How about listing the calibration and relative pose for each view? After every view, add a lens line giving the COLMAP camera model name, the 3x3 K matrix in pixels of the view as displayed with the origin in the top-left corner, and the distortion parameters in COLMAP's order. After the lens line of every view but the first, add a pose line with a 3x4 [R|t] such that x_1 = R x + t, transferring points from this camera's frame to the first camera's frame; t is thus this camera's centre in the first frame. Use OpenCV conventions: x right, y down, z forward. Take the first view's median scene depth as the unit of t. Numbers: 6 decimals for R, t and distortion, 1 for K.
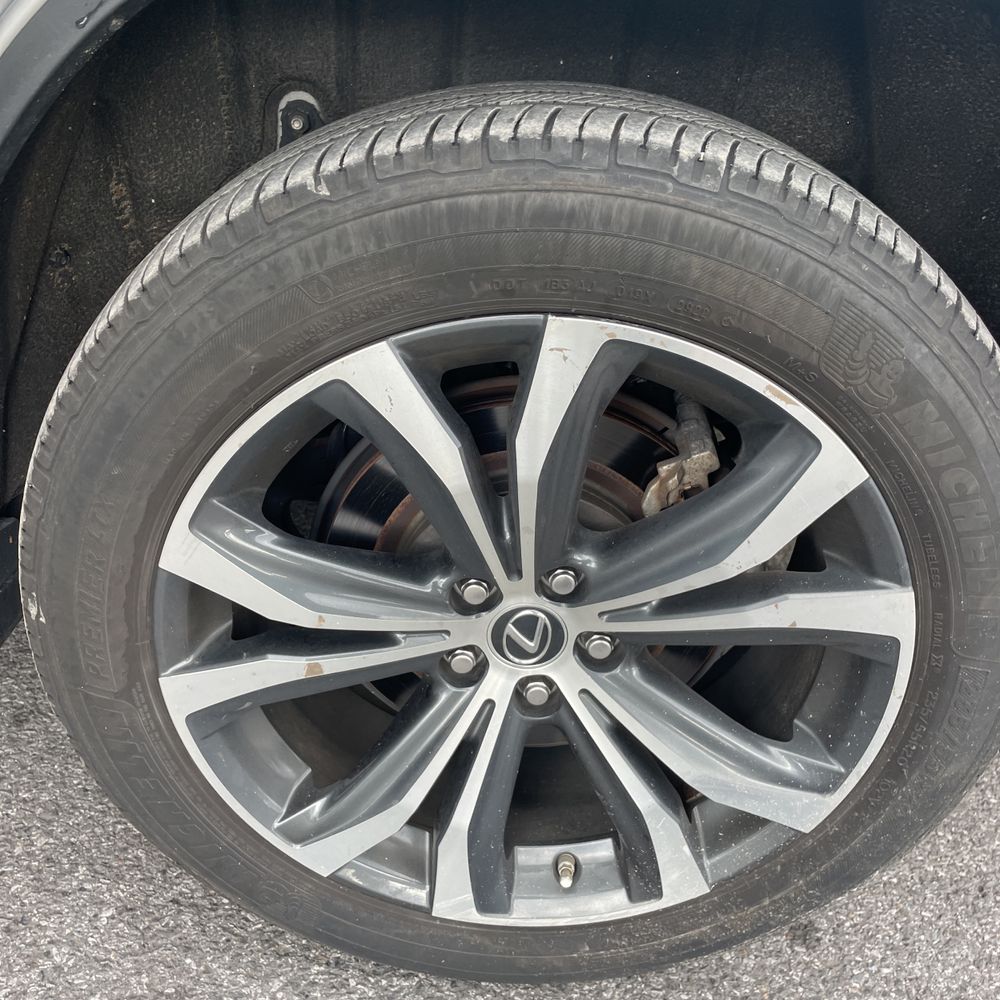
lens RADIAL K [[1021.1, 0, 502.5], [0, 1021.1, 515.5], [0, 0, 1]] dist [0.095744, -0.186513]
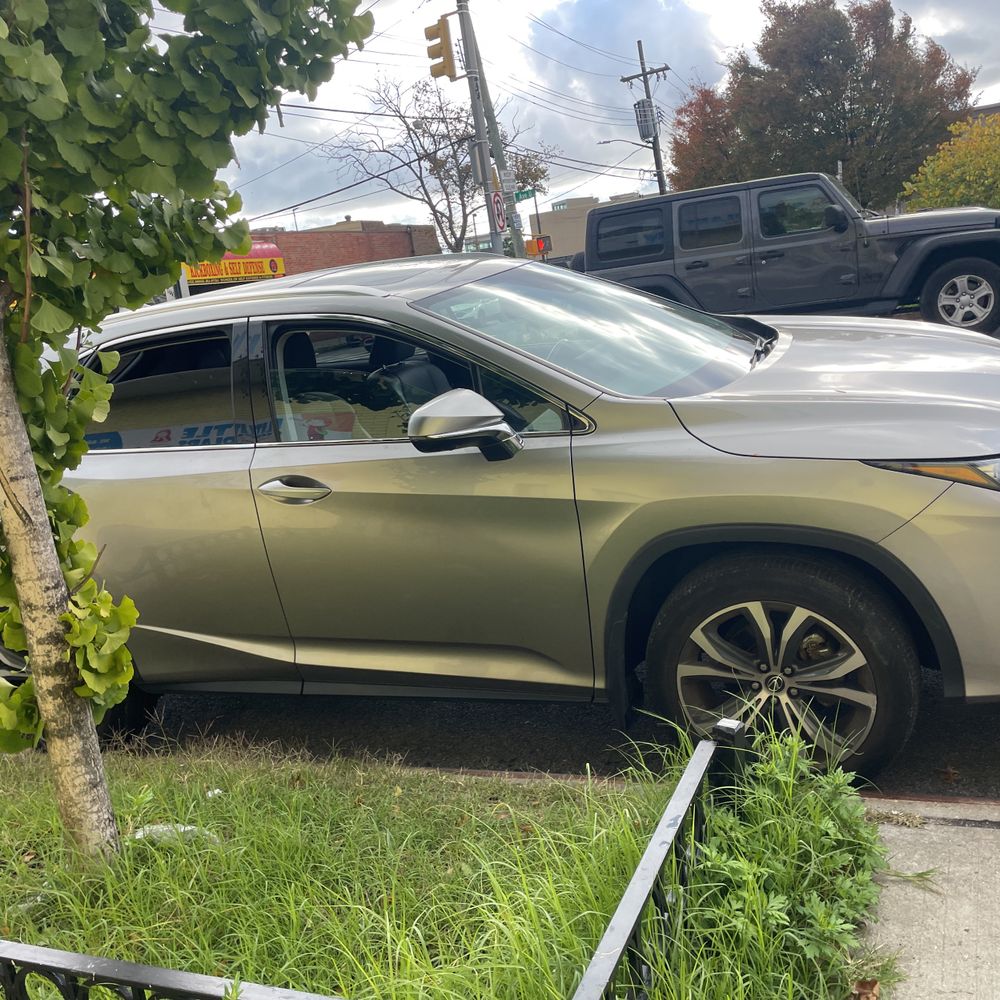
lens RADIAL K [[1057.6, 0, 505.5], [0, 1057.6, 510.5], [0, 0, 1]] dist [0.089390, -0.158467]
pose [[0.927334, 0.241098, -0.286224, 0.073878], [-0.283920, 0.951514, -0.118370, 0.258772], [0.243807, 0.191034, 0.950823, -3.076684]]
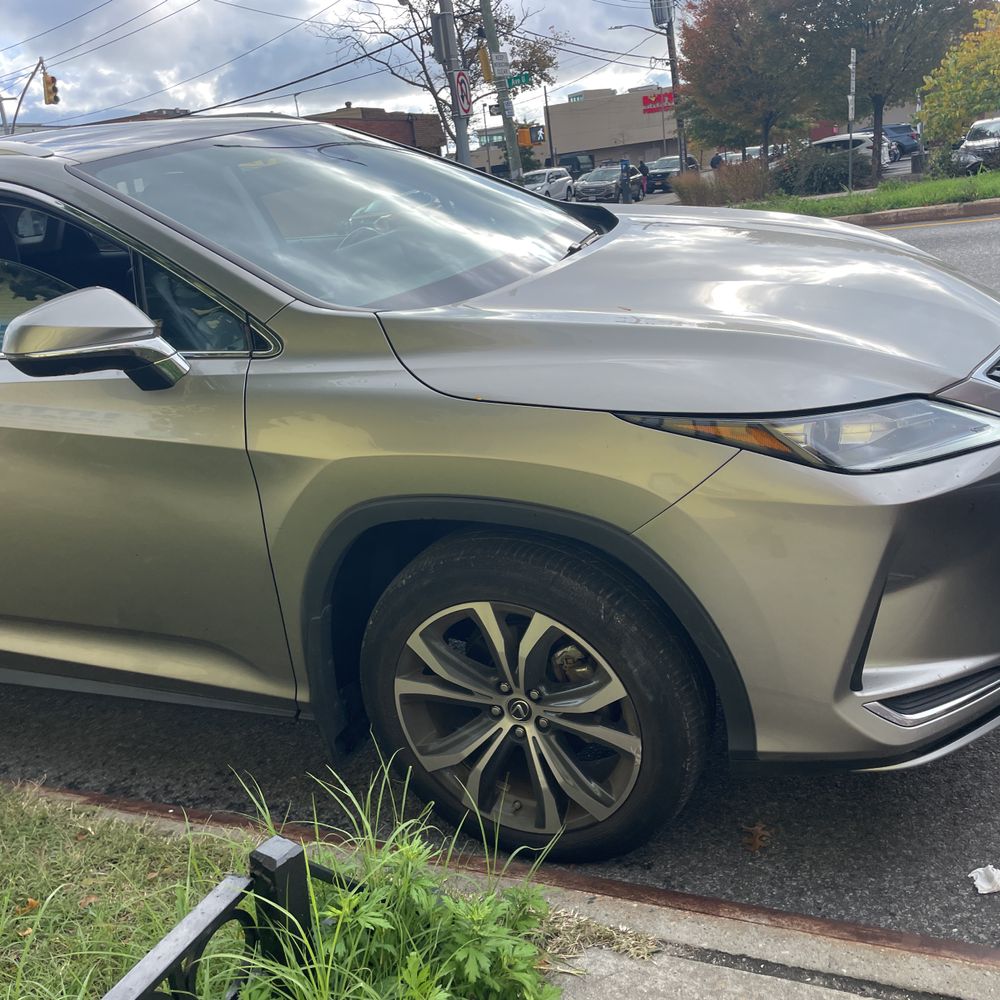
lens RADIAL K [[1046.8, 0, 500.0], [0, 1046.8, 500.0], [0, 0, 1]] dist [0.091743, -0.142964]
pose [[0.913208, 0.291375, -0.284871, 0.616468], [-0.312906, 0.949239, -0.032168, -0.308156], [0.261038, 0.118514, 0.958026, -1.774410]]
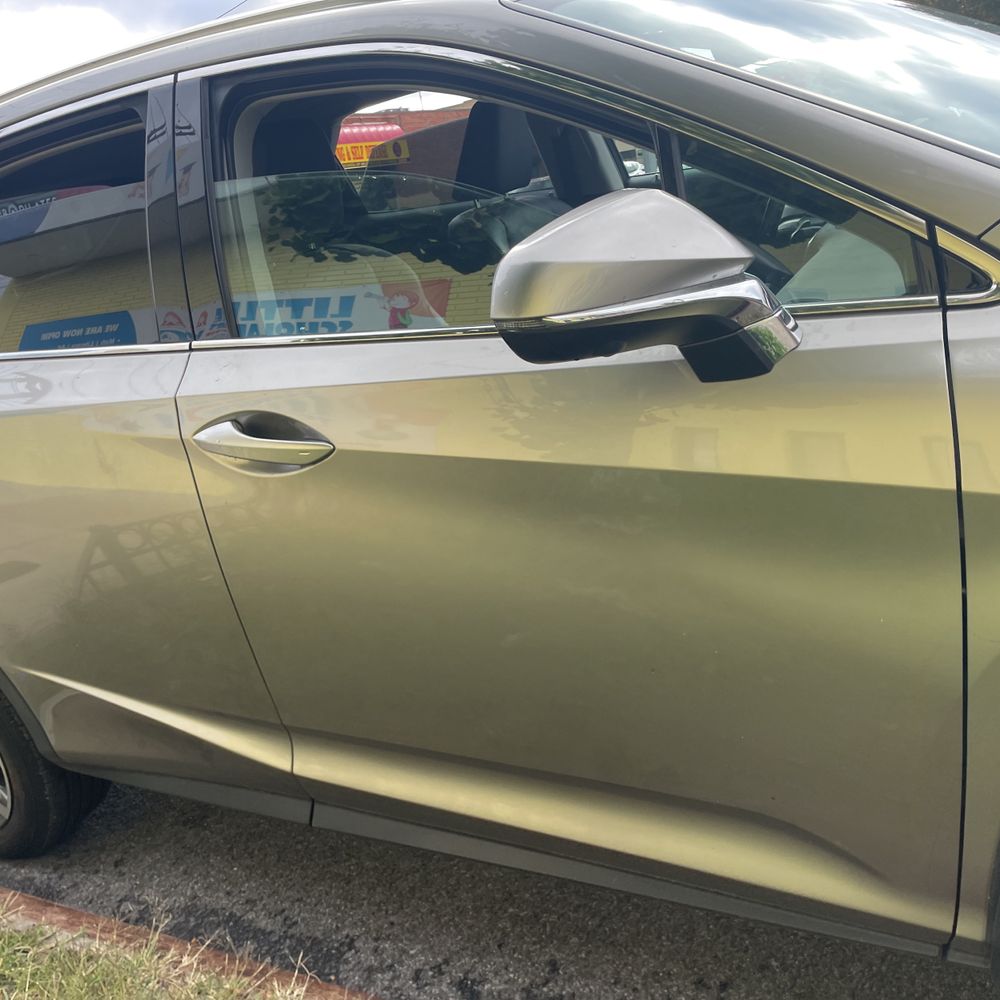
lens RADIAL K [[1021.1, 0, 502.5], [0, 1021.1, 515.5], [0, 0, 1]] dist [0.095744, -0.186513]
pose [[0.885116, 0.279522, -0.372071, -0.829372], [-0.291792, 0.956176, 0.024193, -0.140453], [0.362527, 0.087154, 0.927889, -0.790993]]
